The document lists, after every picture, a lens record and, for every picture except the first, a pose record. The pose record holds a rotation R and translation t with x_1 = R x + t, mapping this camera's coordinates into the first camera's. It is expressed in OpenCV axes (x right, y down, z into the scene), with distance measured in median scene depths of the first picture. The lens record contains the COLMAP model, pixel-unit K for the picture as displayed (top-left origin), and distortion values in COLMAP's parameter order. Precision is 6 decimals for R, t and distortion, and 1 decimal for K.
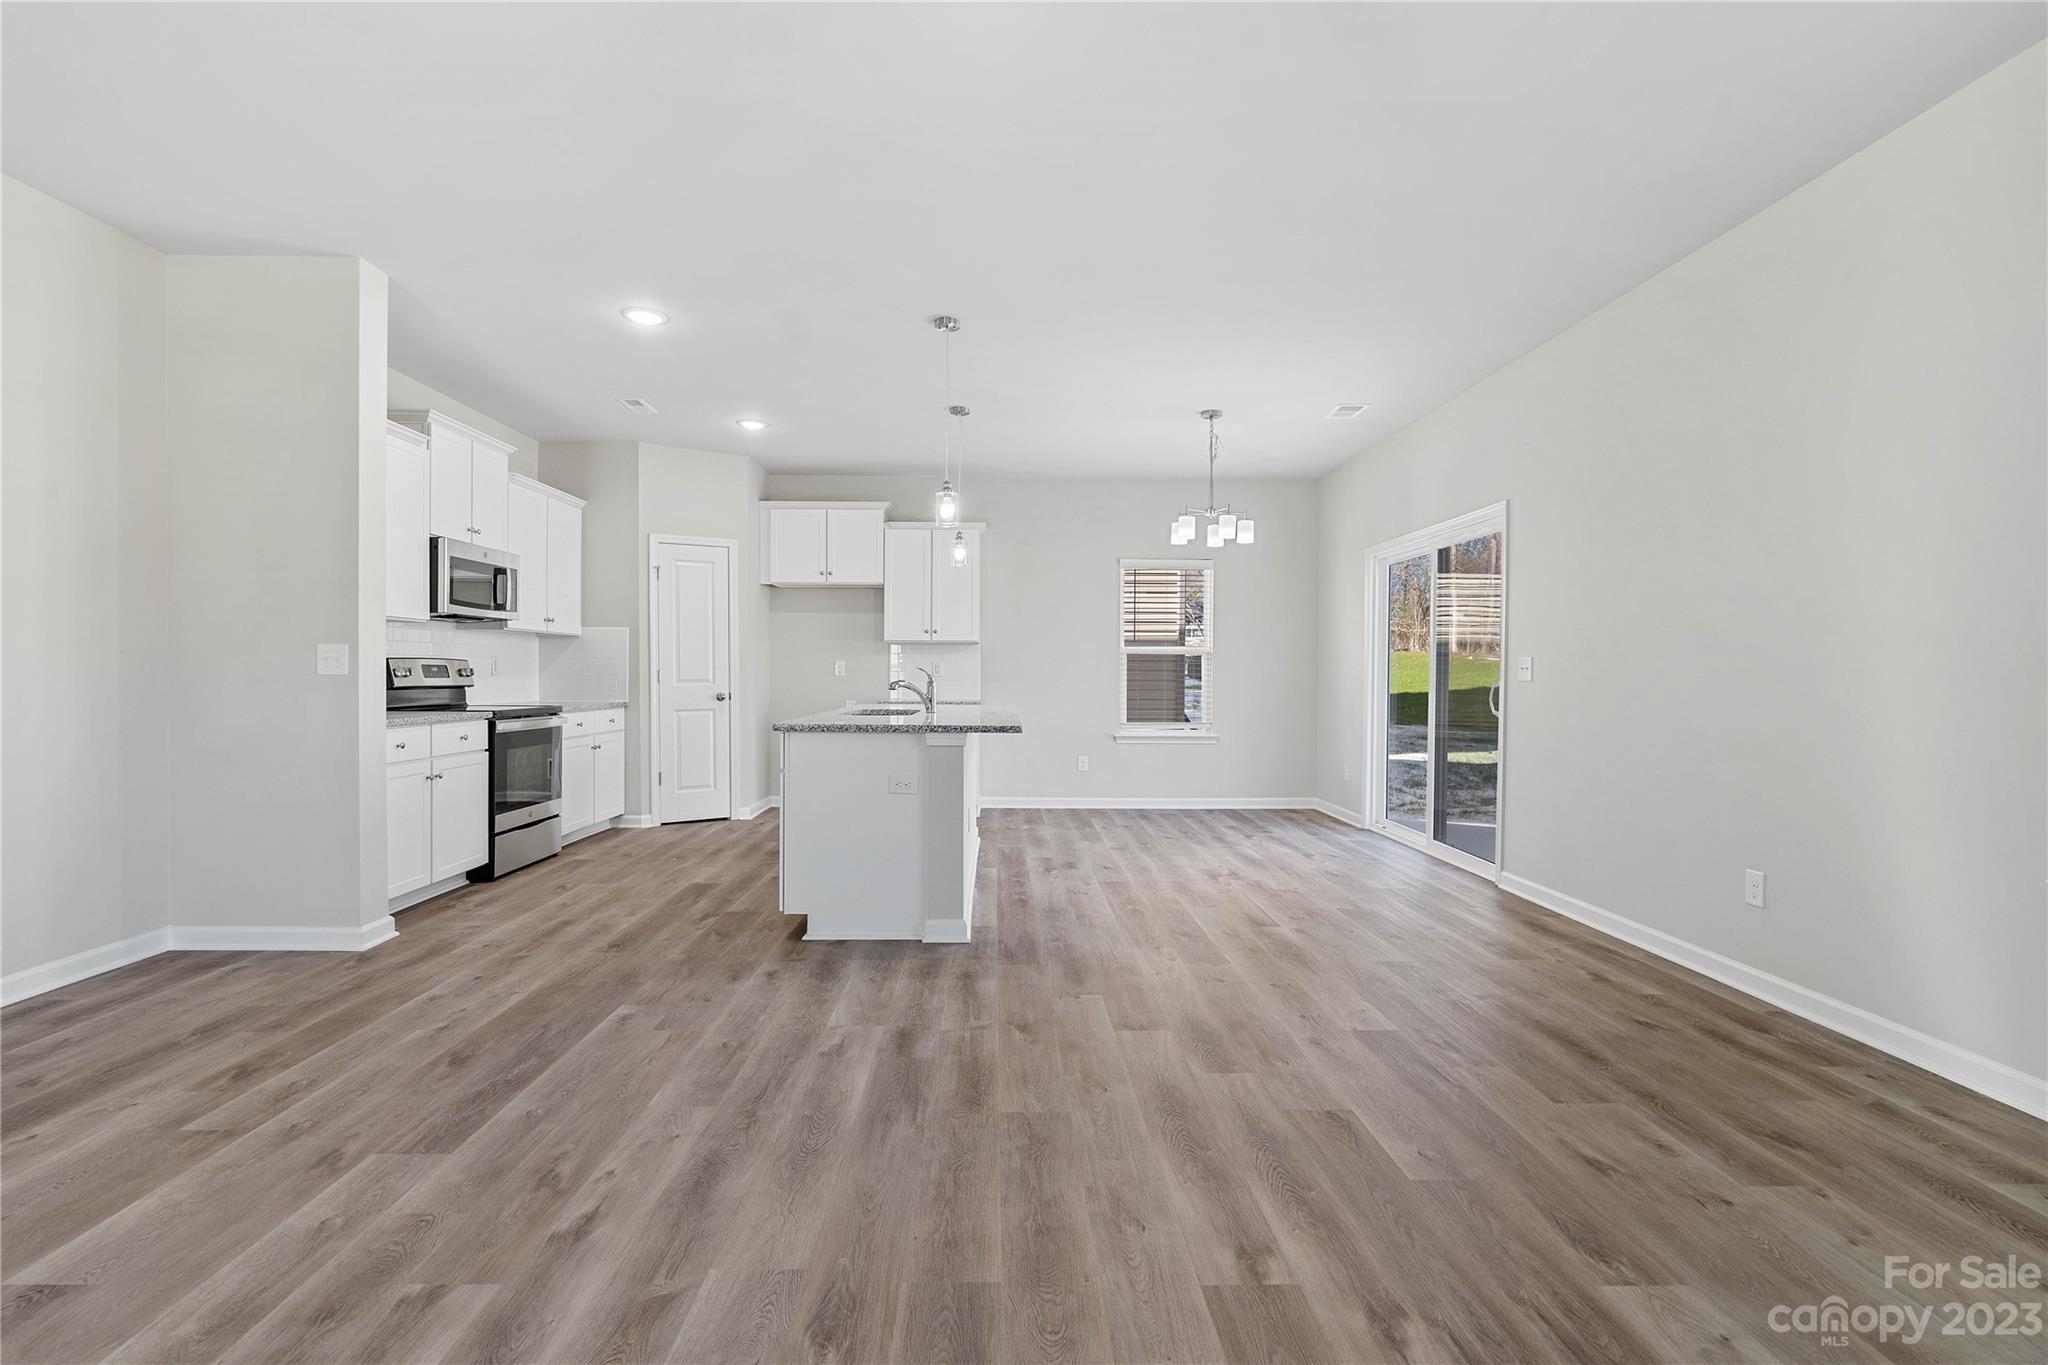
lens RADIAL K [[934.9, 0, 1004.3], [0, 934.9, 679.4], [0, 0, 1]] dist [-0.003444, 0.001529]
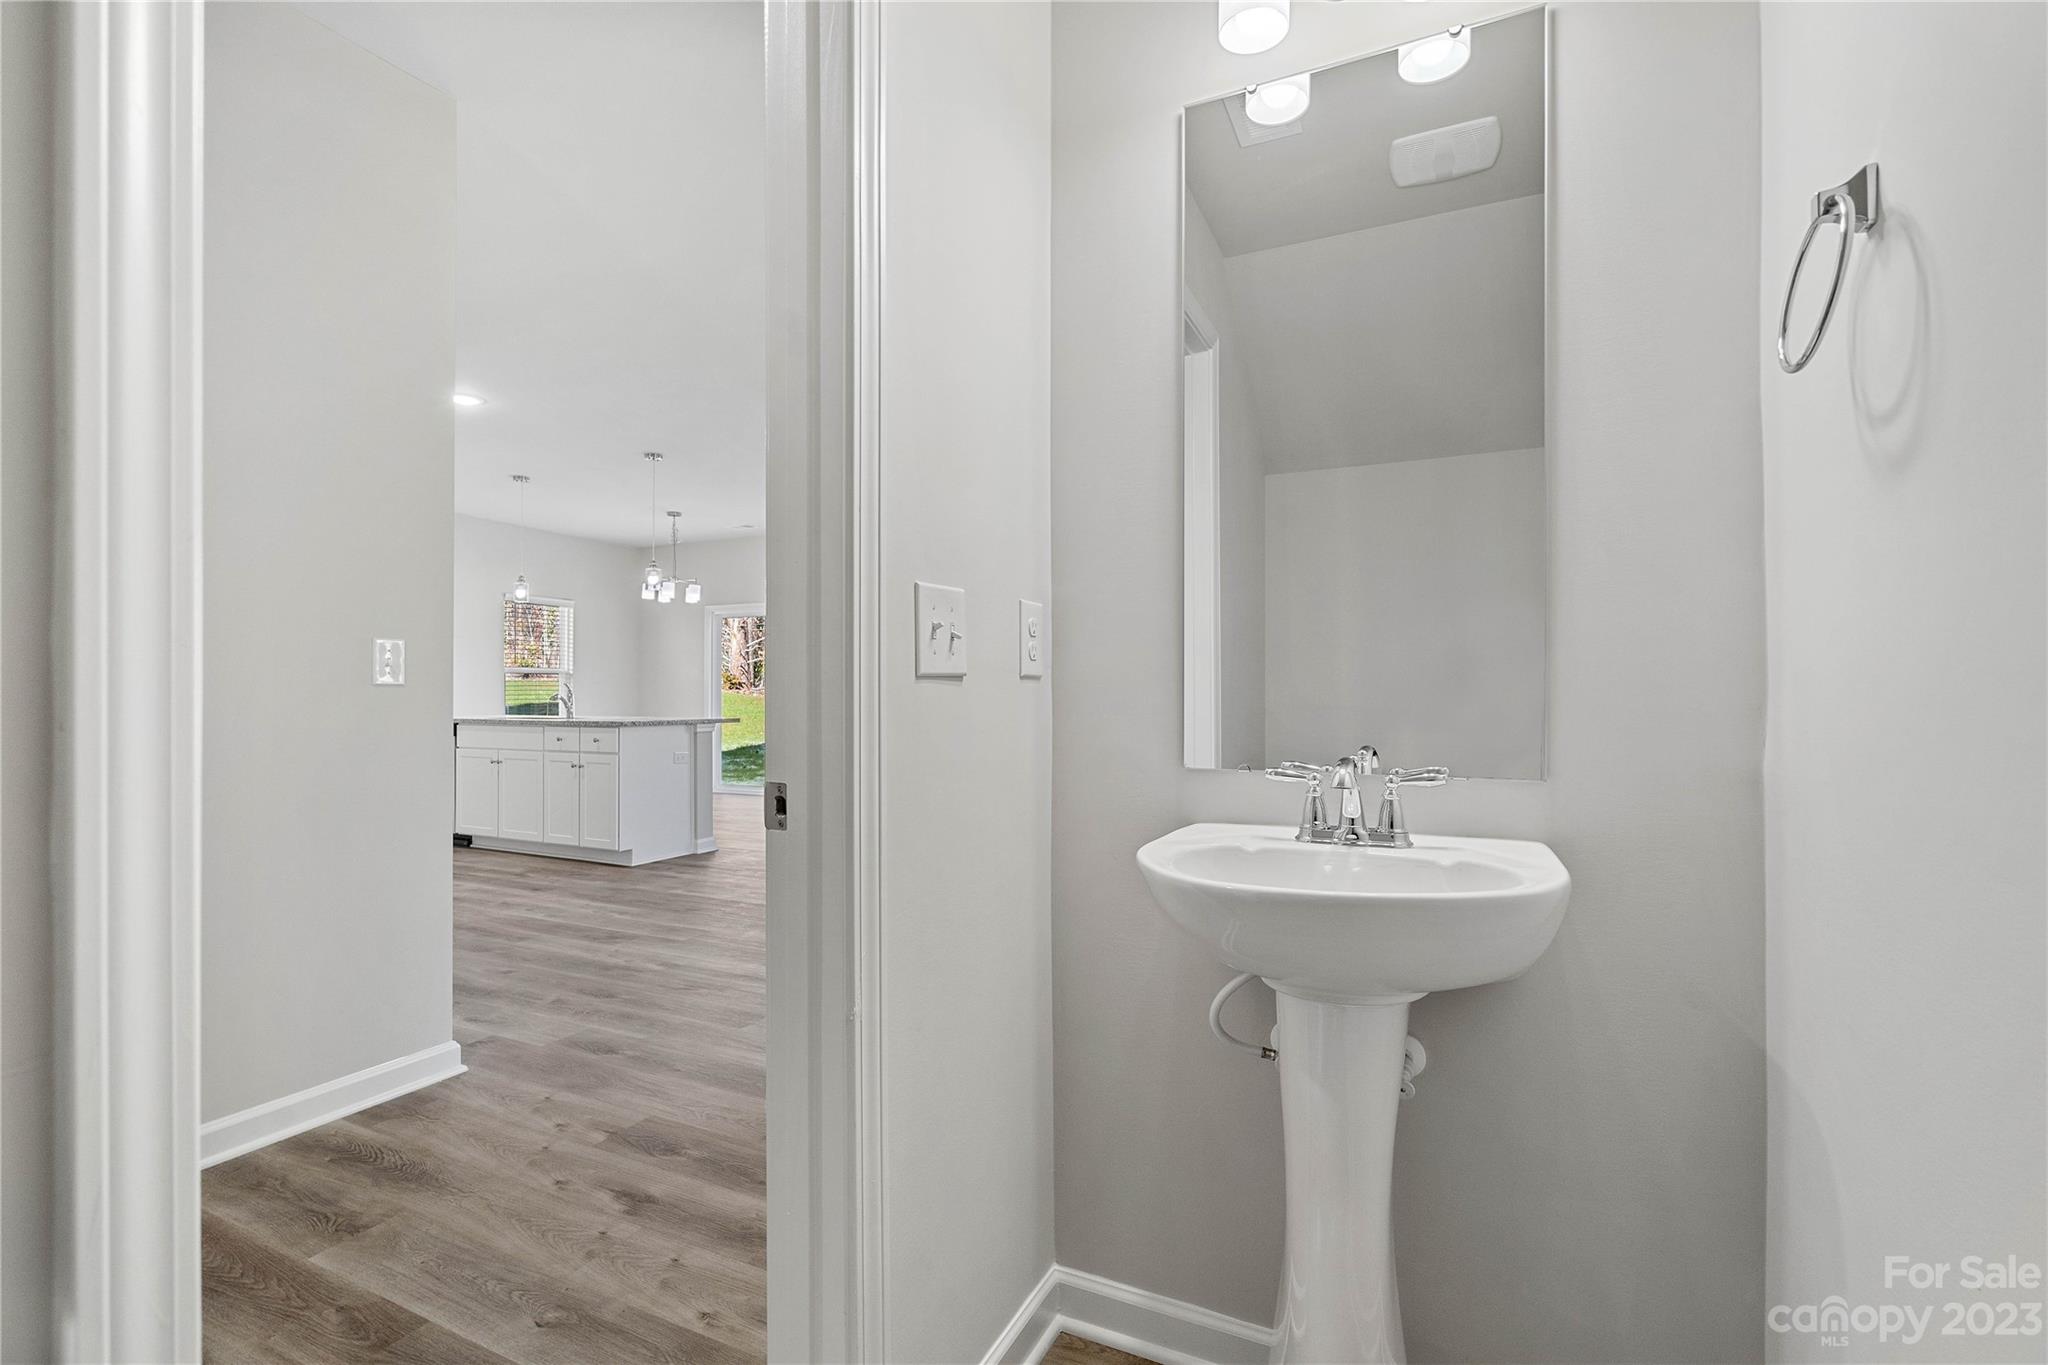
lens RADIAL K [[934.9, 0, 1011.7], [0, 934.9, 695.1], [0, 0, 1]] dist [-0.003444, 0.001529]
pose [[0.454186, -0.008750, 0.890864, -1.273799], [0.011407, 0.999927, 0.004006, 0.006256], [-0.890834, 0.008343, 0.454253, -0.221335]]
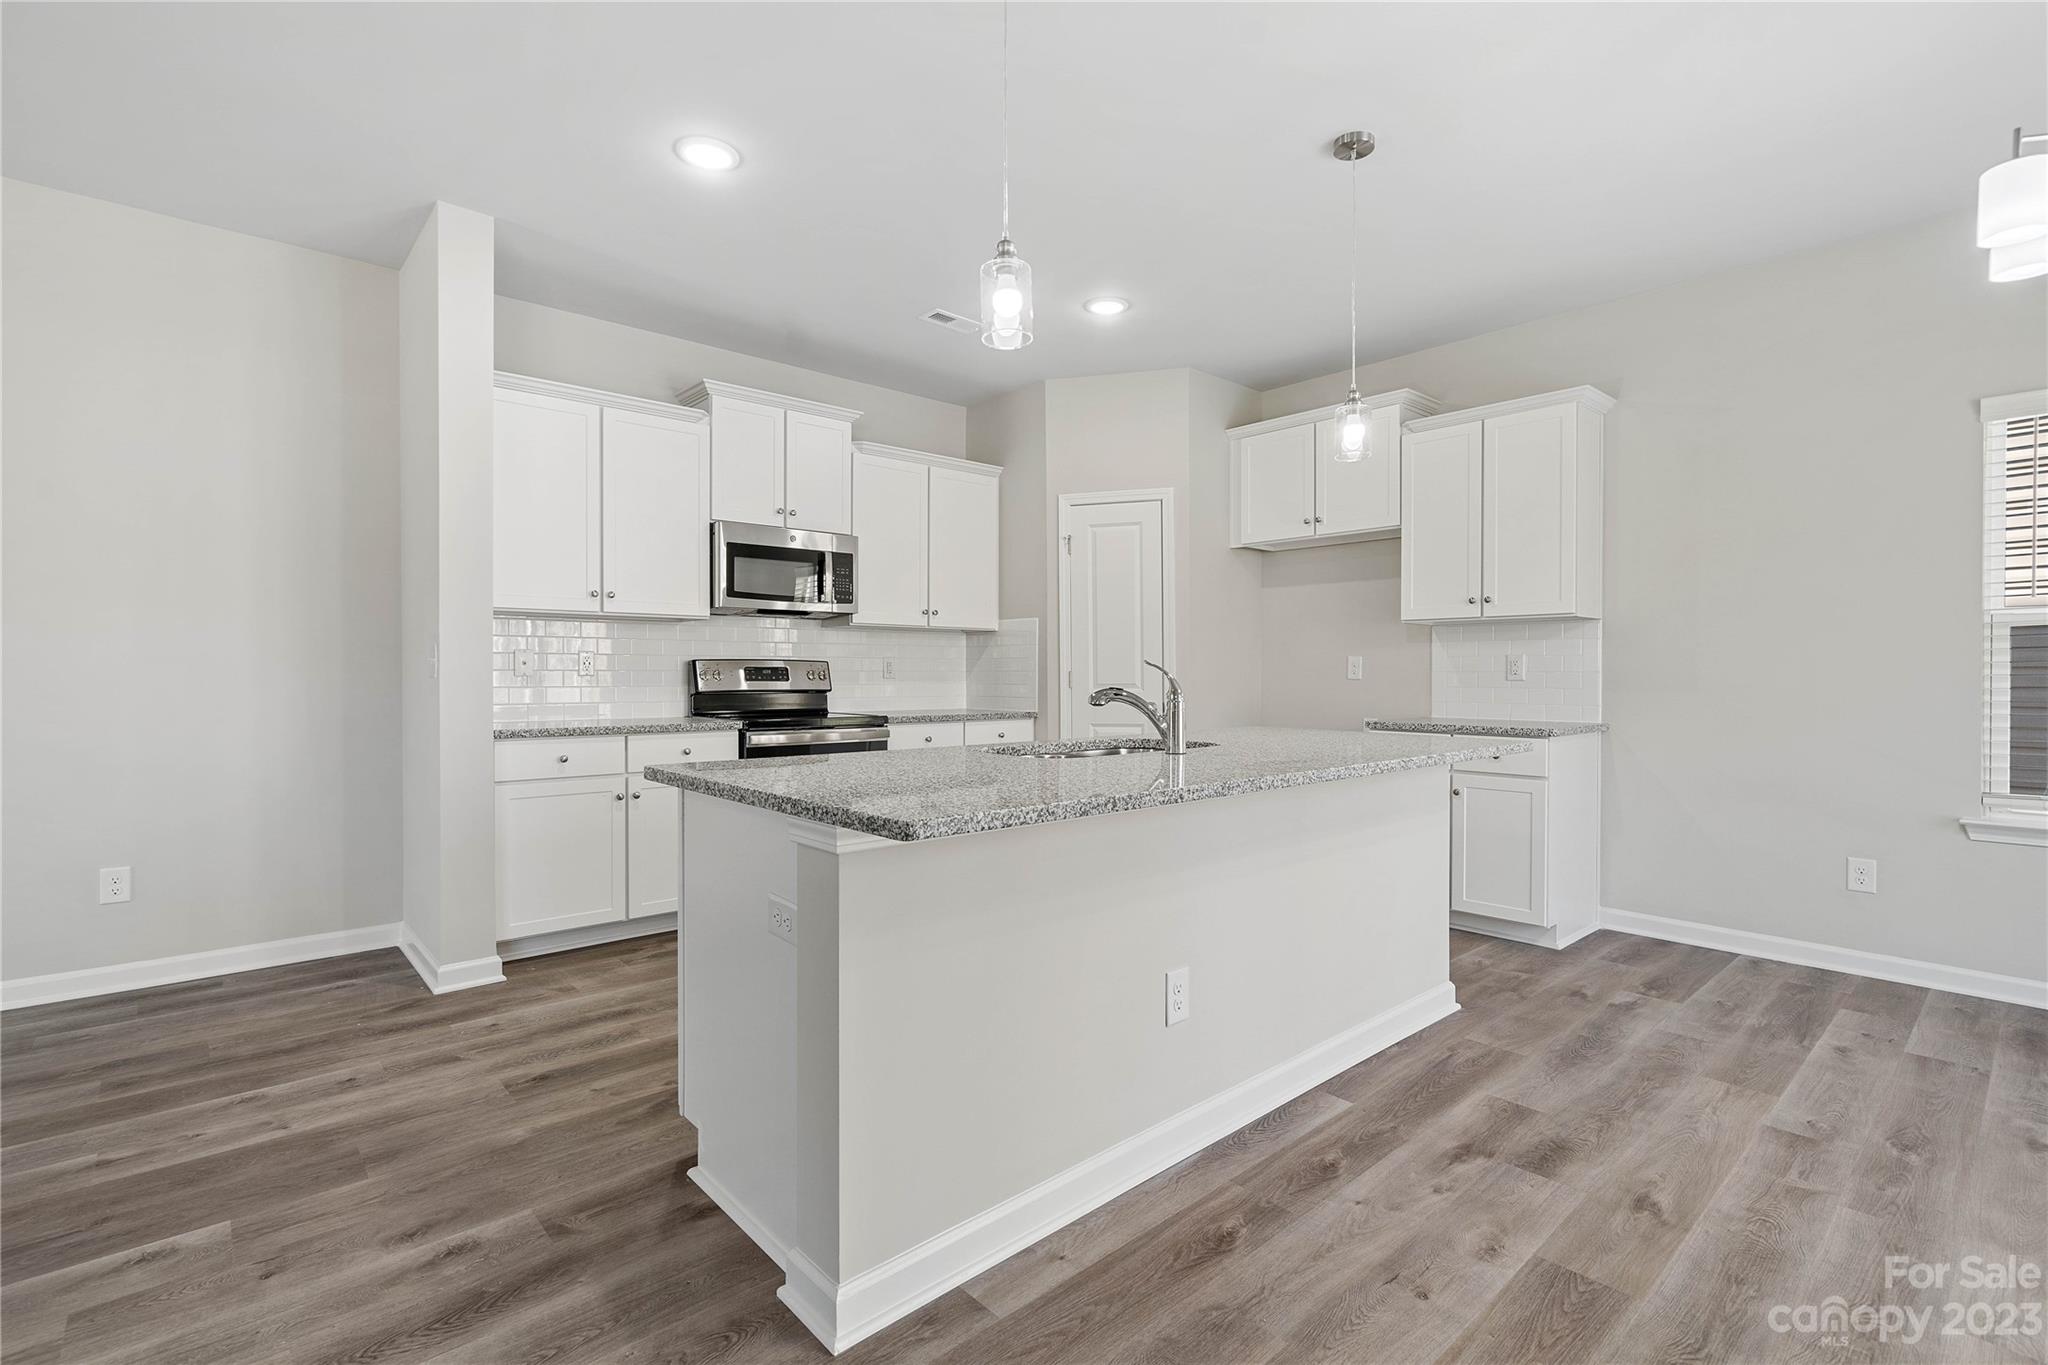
lens RADIAL K [[934.9, 0, 1013.0], [0, 934.9, 681.5], [0, 0, 1]] dist [-0.003444, 0.001529]
pose [[0.655573, 0.002085, -0.755129, 0.306592], [-0.003638, 0.999993, -0.000397, -0.002370], [0.755123, 0.003007, 0.655576, 0.793954]]
